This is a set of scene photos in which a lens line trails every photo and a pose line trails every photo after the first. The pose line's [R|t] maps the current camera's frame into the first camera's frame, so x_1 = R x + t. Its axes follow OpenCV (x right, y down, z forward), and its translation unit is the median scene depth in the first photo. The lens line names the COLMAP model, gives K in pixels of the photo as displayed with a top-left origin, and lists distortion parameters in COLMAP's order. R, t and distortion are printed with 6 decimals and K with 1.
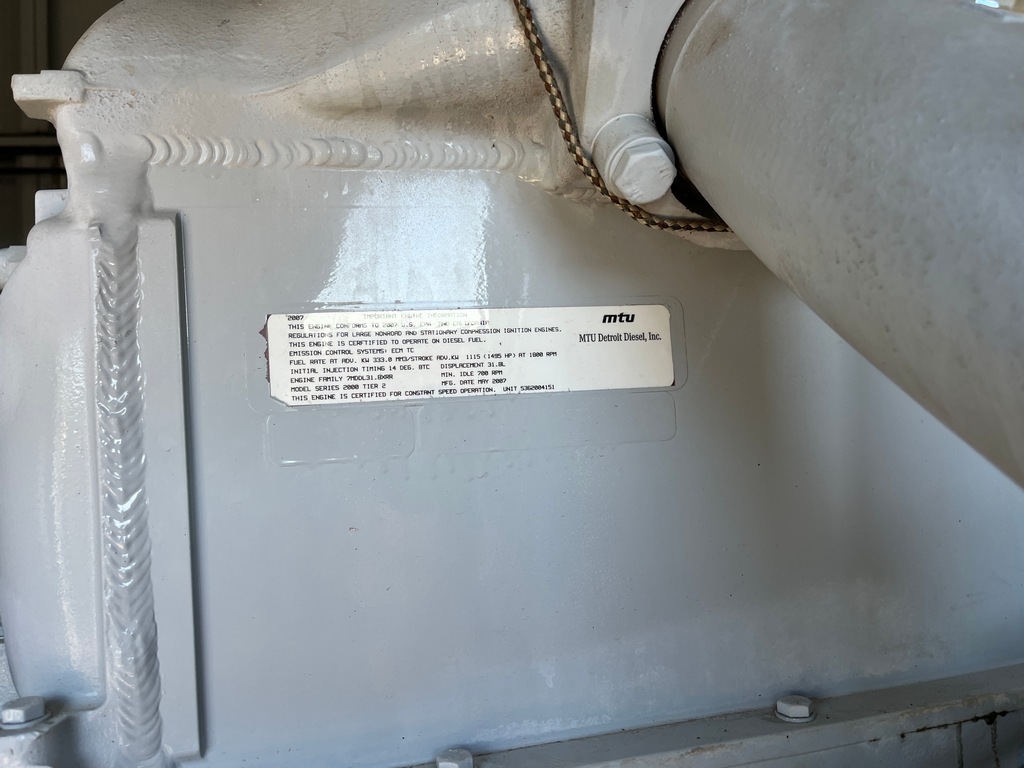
lens RADIAL K [[776.4, 0, 508.7], [0, 776.4, 383.9], [0, 0, 1]] dist [0.062272, -0.087533]
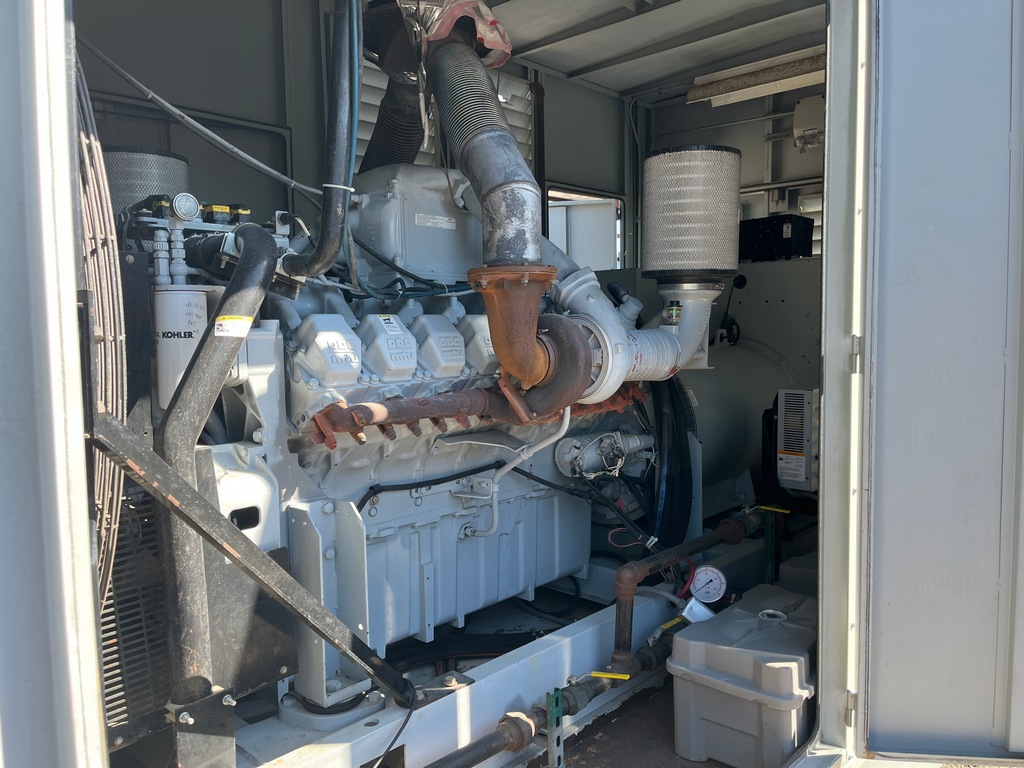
lens RADIAL K [[776.4, 0, 511.5], [0, 776.4, 384.9], [0, 0, 1]] dist [0.062272, -0.087533]
pose [[0.855487, 0.013739, 0.517642, -3.551756], [-0.059101, 0.995706, 0.071246, 1.030461], [-0.514440, -0.091543, 0.852626, -6.457647]]
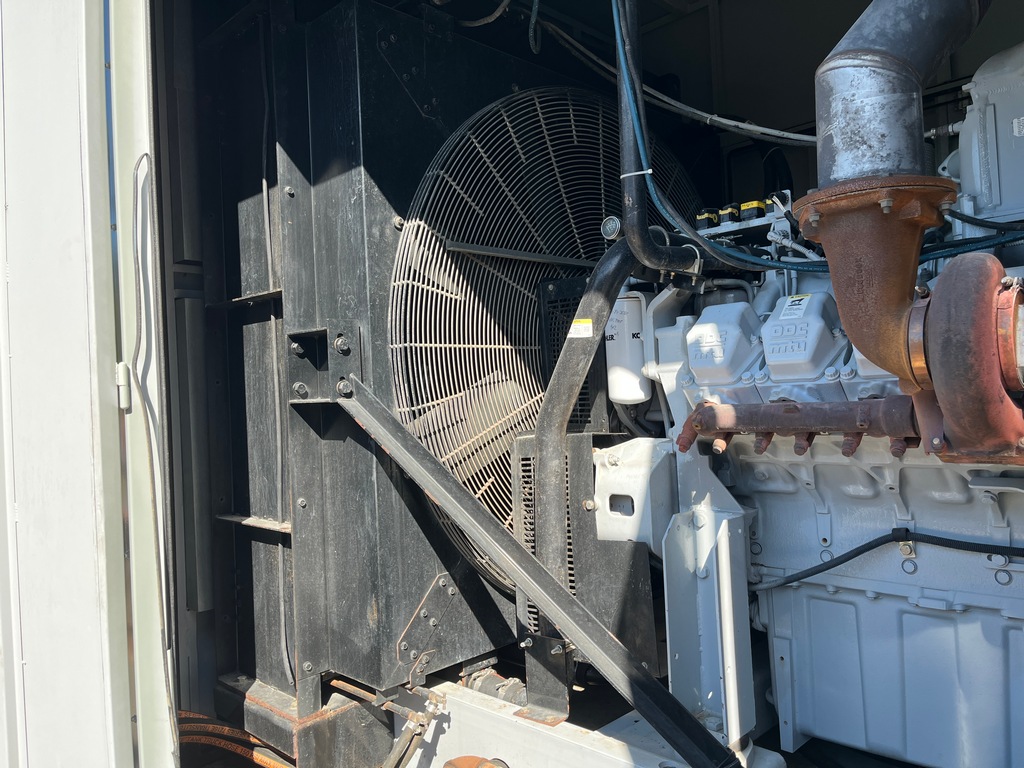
lens RADIAL K [[776.4, 0, 509.9], [0, 776.4, 380.2], [0, 0, 1]] dist [0.062272, -0.087533]
pose [[0.490480, 0.026442, -0.871051, 2.545377], [0.045954, 0.997364, 0.056153, 1.158822], [0.870240, -0.067570, 0.487972, -4.397517]]
